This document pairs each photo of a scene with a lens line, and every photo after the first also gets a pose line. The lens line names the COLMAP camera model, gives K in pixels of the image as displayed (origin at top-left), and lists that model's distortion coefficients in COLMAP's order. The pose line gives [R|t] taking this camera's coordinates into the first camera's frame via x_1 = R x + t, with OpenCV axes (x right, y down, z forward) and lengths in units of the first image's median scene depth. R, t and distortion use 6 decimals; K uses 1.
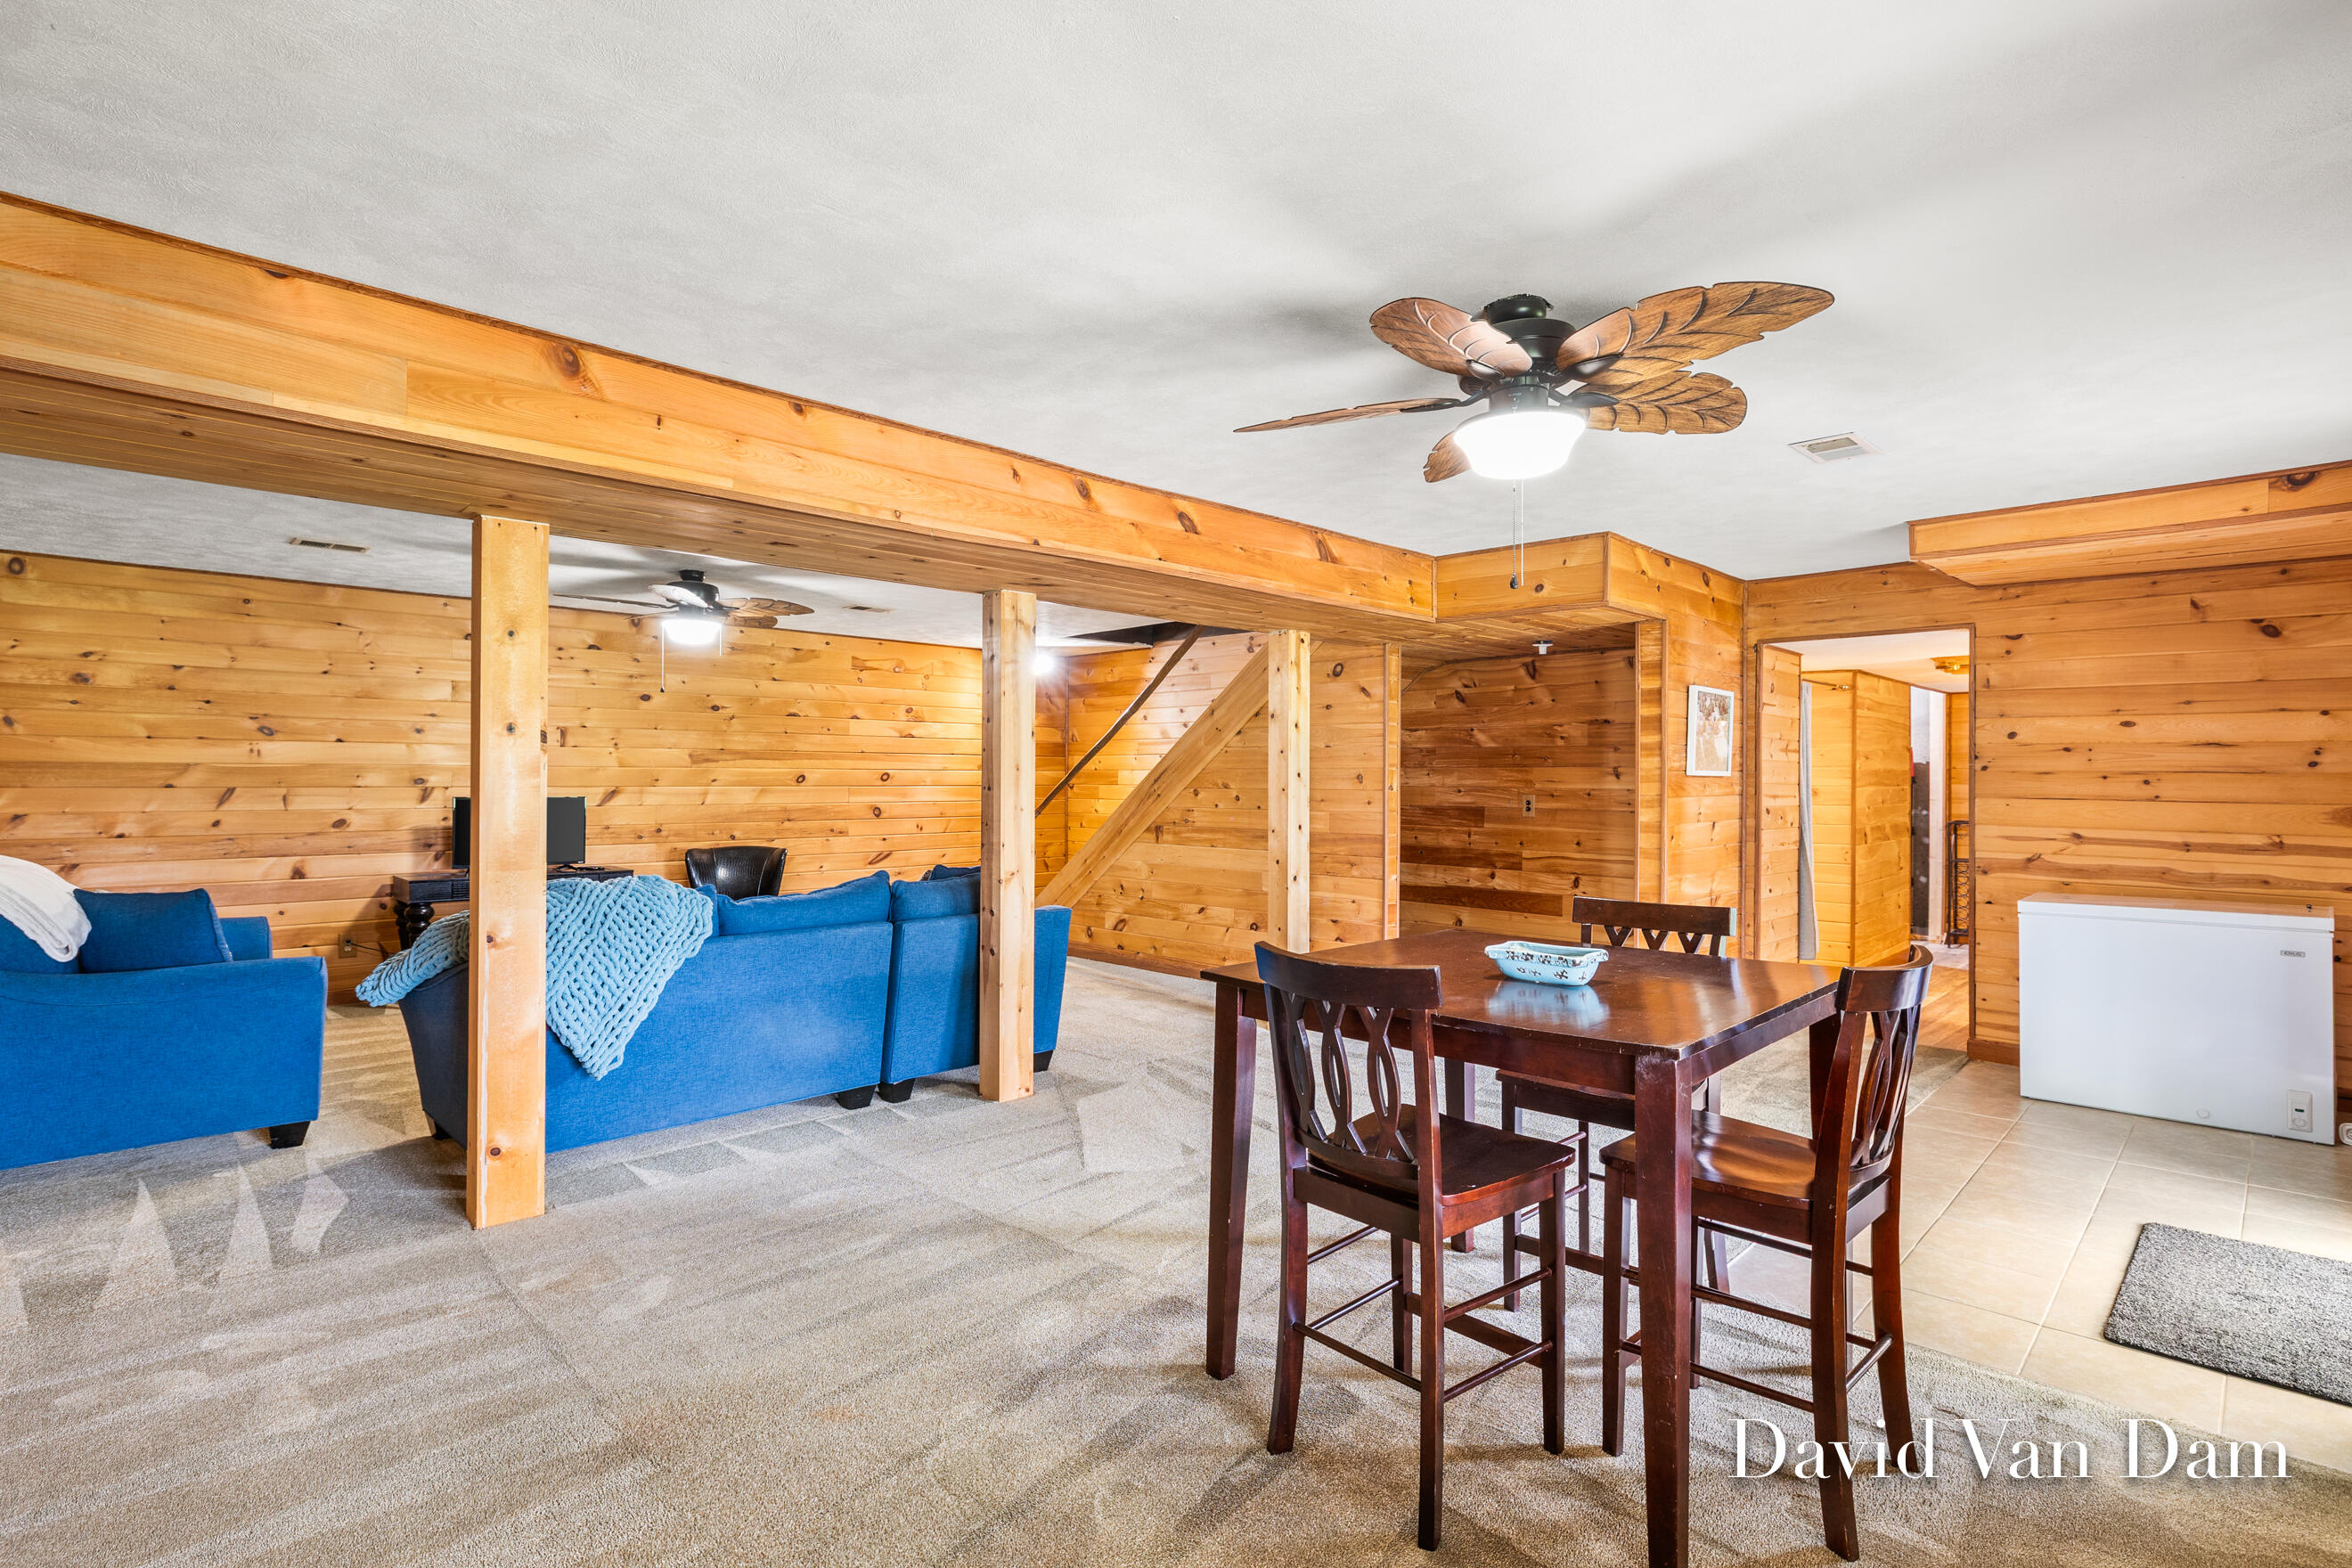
lens RADIAL K [[1118.3, 0, 1176.0], [0, 1118.3, 784.0], [0, 0, 1]] dist [-0.000093, -0.000182]
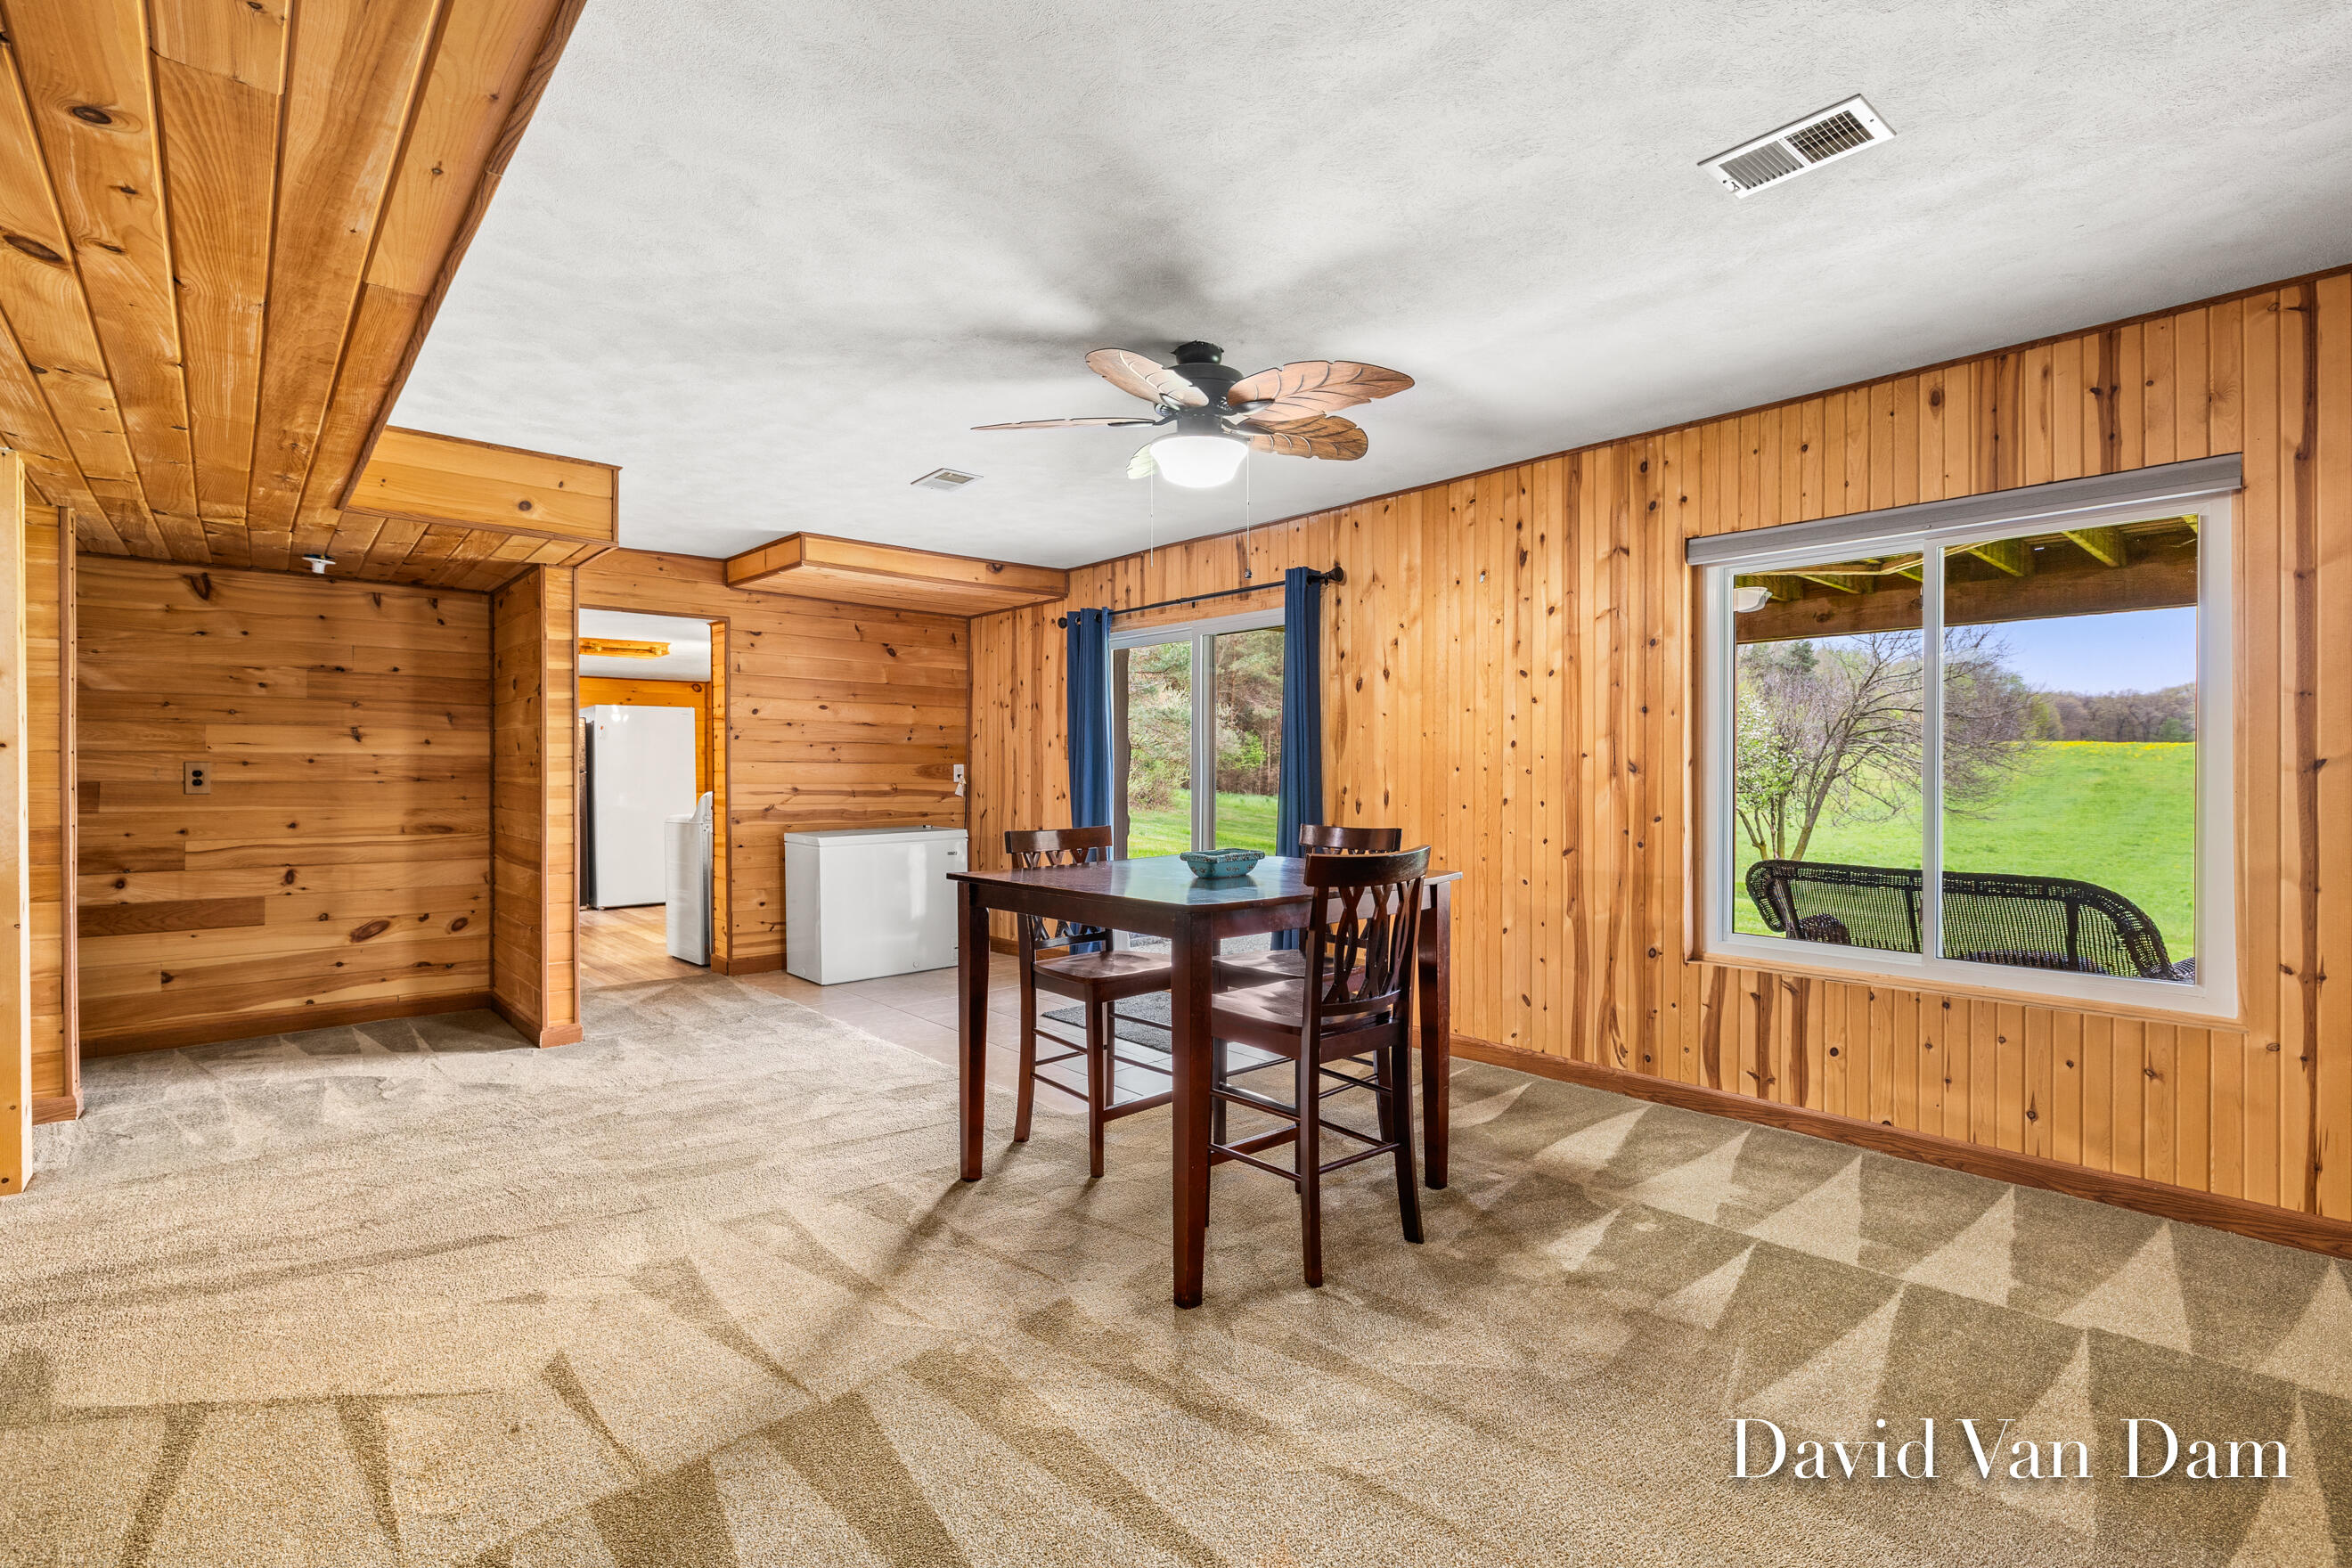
lens RADIAL K [[1082.6, 0, 1176.0], [0, 1082.6, 784.0], [0, 0, 1]] dist [-0.000412, -0.000111]
pose [[0.058465, -0.016314, 0.998156, -0.438575], [0.005906, 0.999855, 0.015996, 0.021308], [-0.998272, 0.004960, 0.058553, 0.451897]]
